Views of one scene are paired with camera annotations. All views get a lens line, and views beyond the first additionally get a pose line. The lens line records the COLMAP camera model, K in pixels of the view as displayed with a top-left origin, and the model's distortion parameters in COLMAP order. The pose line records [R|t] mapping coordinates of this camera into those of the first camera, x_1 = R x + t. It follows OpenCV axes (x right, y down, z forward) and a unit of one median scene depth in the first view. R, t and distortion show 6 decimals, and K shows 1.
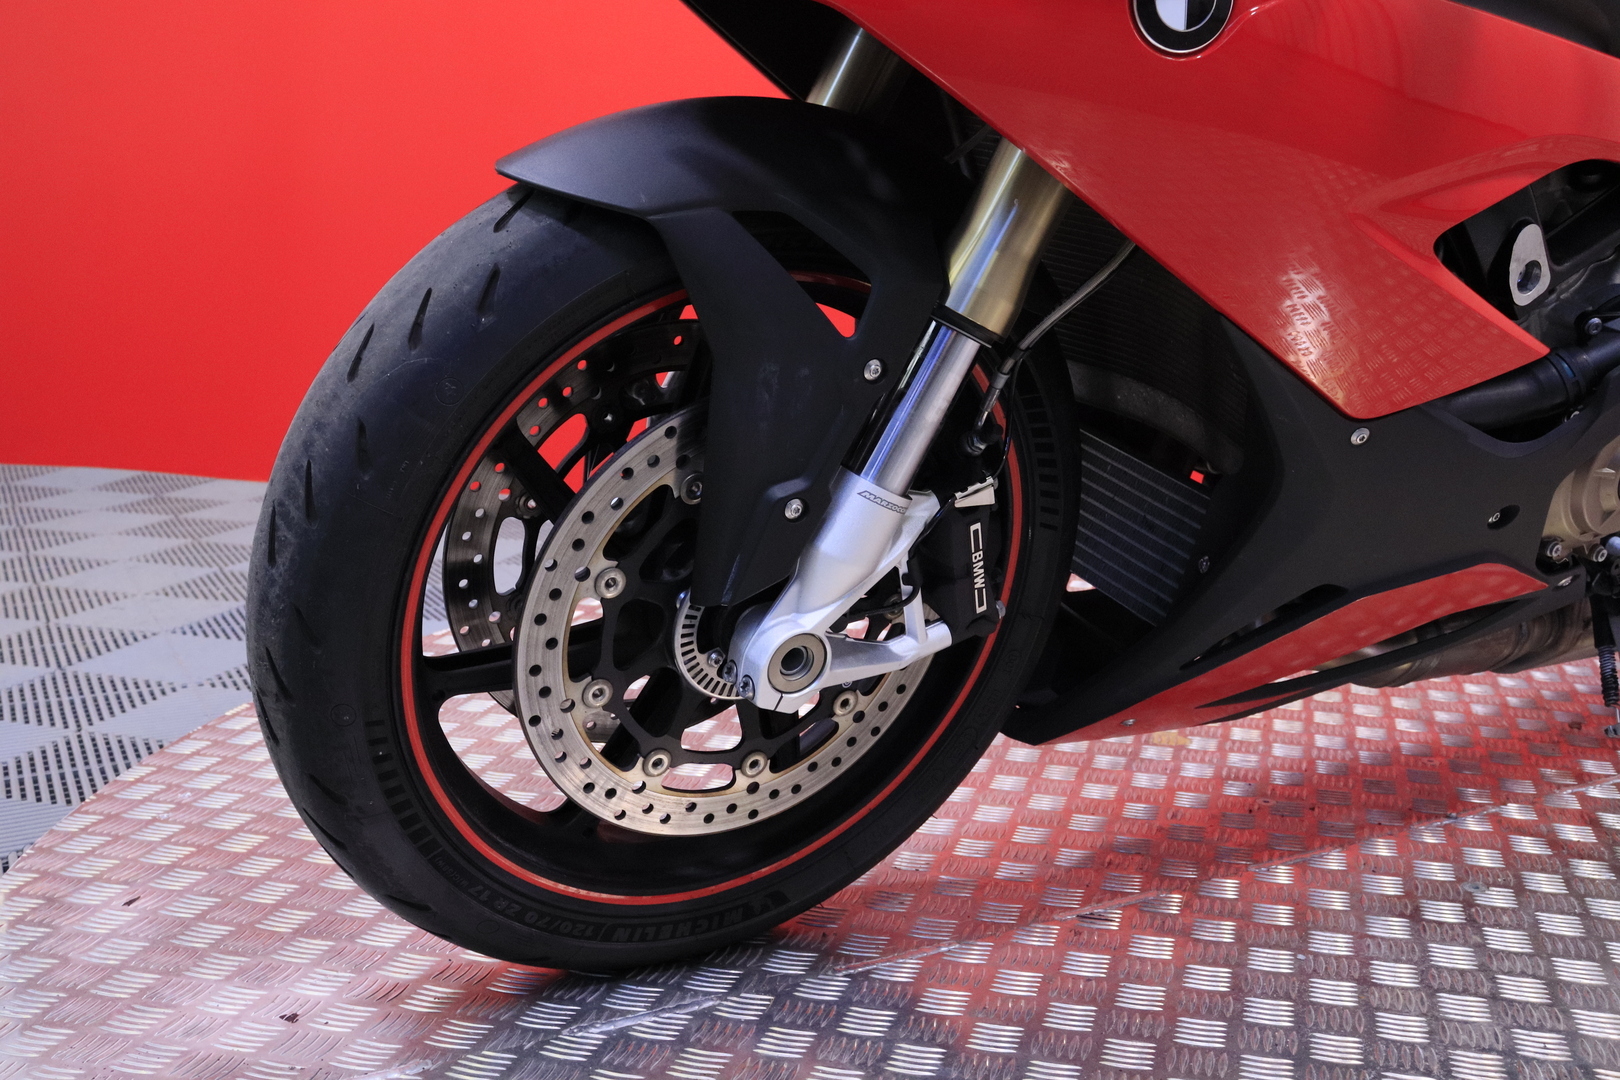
lens RADIAL K [[1768.3, 0, 810.0], [0, 1768.3, 540.0], [0, 0, 1]] dist [-0.020408, 0.020276]
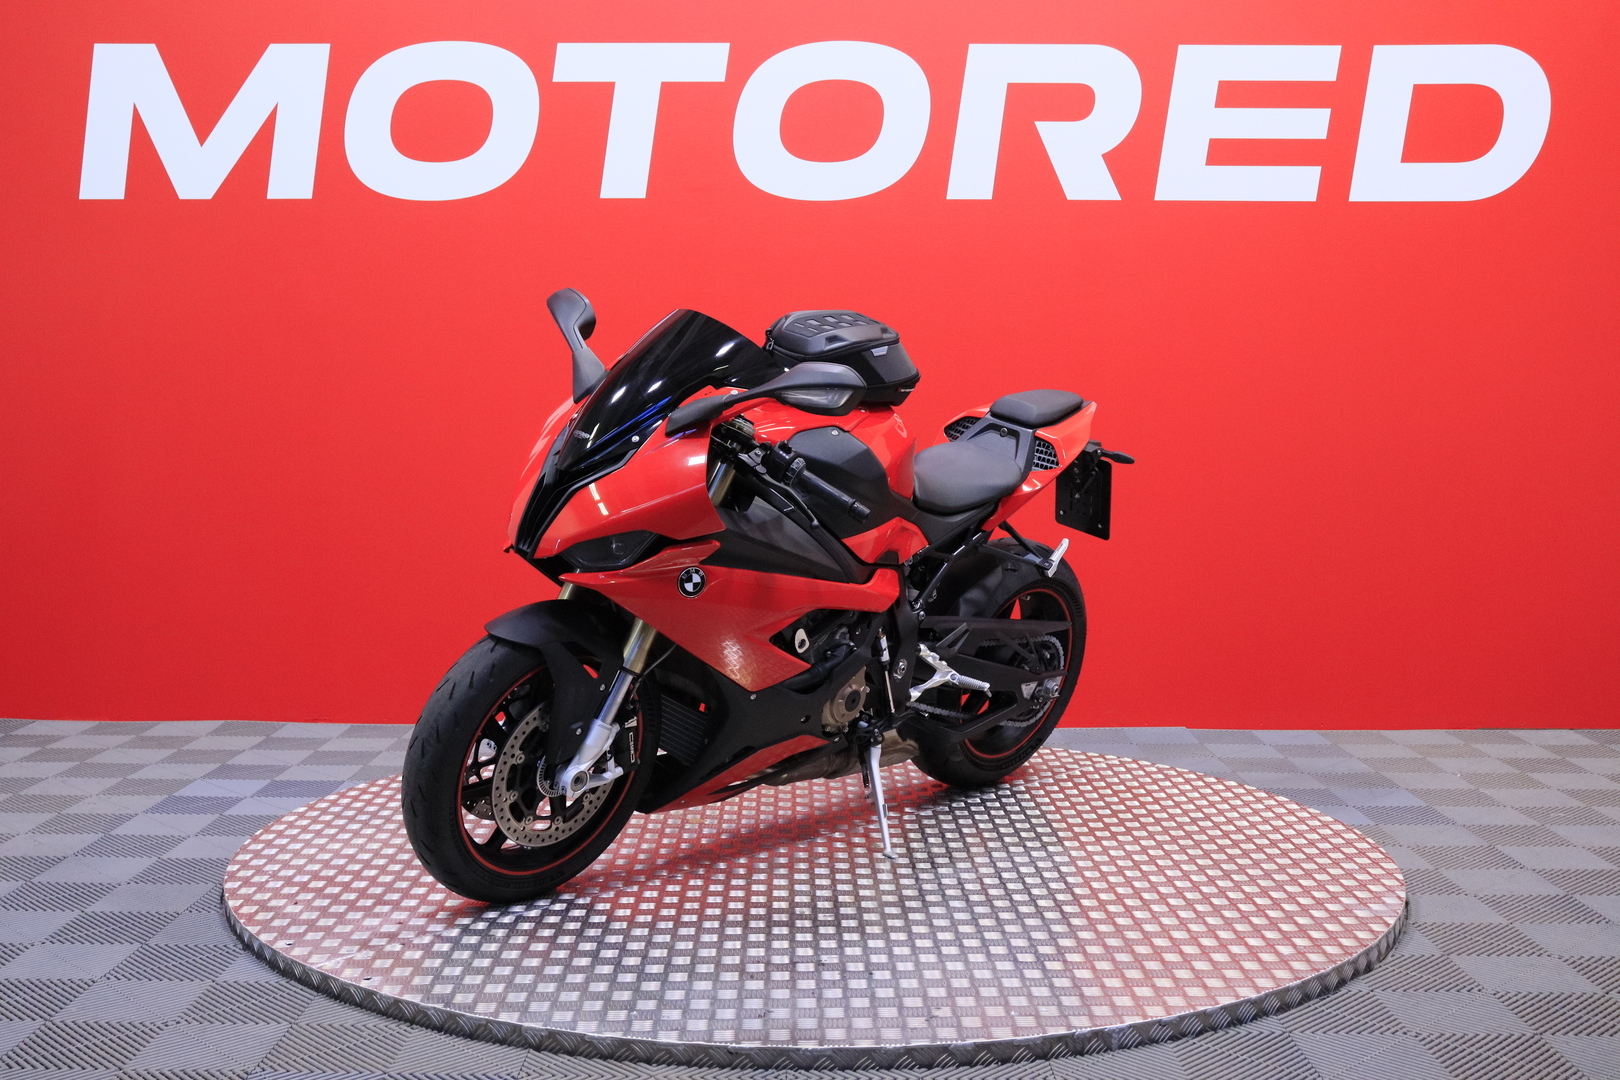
lens RADIAL K [[1768.3, 0, 810.0], [0, 1768.3, 540.0], [0, 0, 1]] dist [-0.020408, 0.020276]
pose [[0.961365, -0.028716, 0.273773, -0.411944], [0.057364, 0.993609, -0.097216, -0.023622], [-0.269232, 0.109165, 0.956868, -1.922422]]
